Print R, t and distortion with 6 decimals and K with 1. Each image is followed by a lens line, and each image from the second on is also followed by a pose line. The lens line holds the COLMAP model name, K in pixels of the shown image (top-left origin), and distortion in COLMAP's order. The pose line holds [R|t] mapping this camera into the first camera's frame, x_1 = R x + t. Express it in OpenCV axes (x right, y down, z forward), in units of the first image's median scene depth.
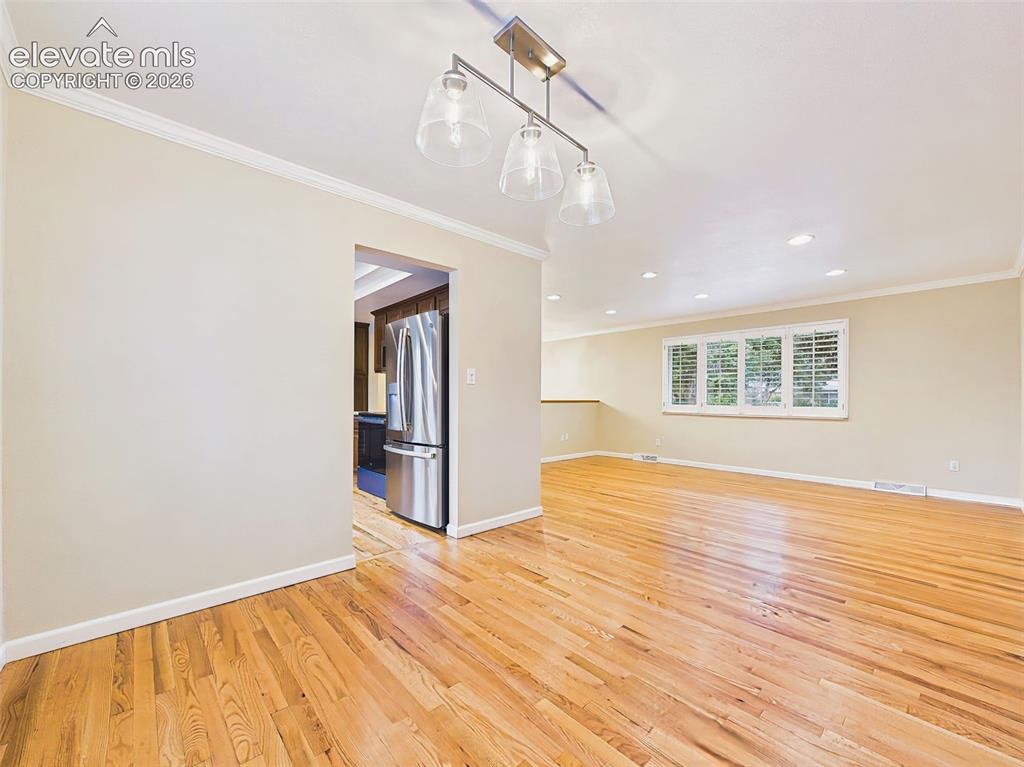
lens RADIAL K [[411.5, 0, 496.6], [0, 411.5, 397.5], [0, 0, 1]] dist [0.001391, -0.000177]
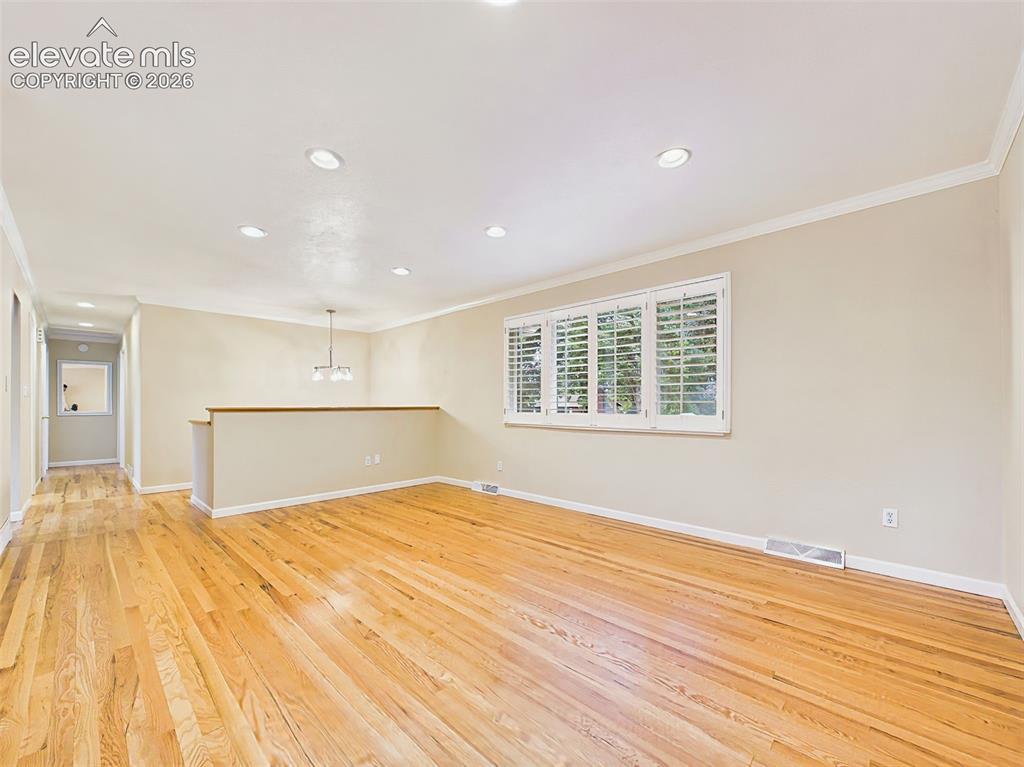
lens RADIAL K [[411.5, 0, 498.2], [0, 411.5, 407.7], [0, 0, 1]] dist [0.001391, -0.000177]
pose [[0.997485, -0.007494, 0.070475, 0.434511], [0.006978, 0.999947, 0.007574, 0.004689], [-0.070528, -0.007063, 0.997485, 0.383474]]
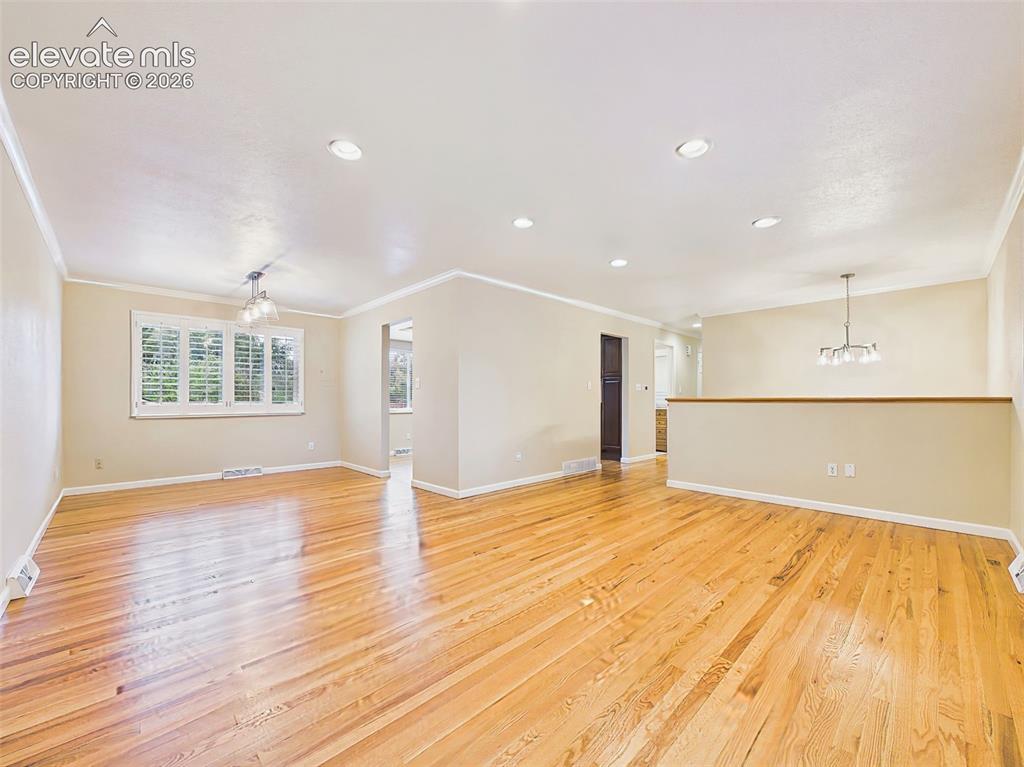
lens RADIAL K [[411.5, 0, 528.1], [0, 411.5, 405.2], [0, 0, 1]] dist [0.001391, -0.000177]
pose [[0.063608, 0.008322, -0.997940, 0.859661], [0.007329, 0.999934, 0.008806, 0.010877], [0.997948, -0.007874, 0.063543, 0.763989]]
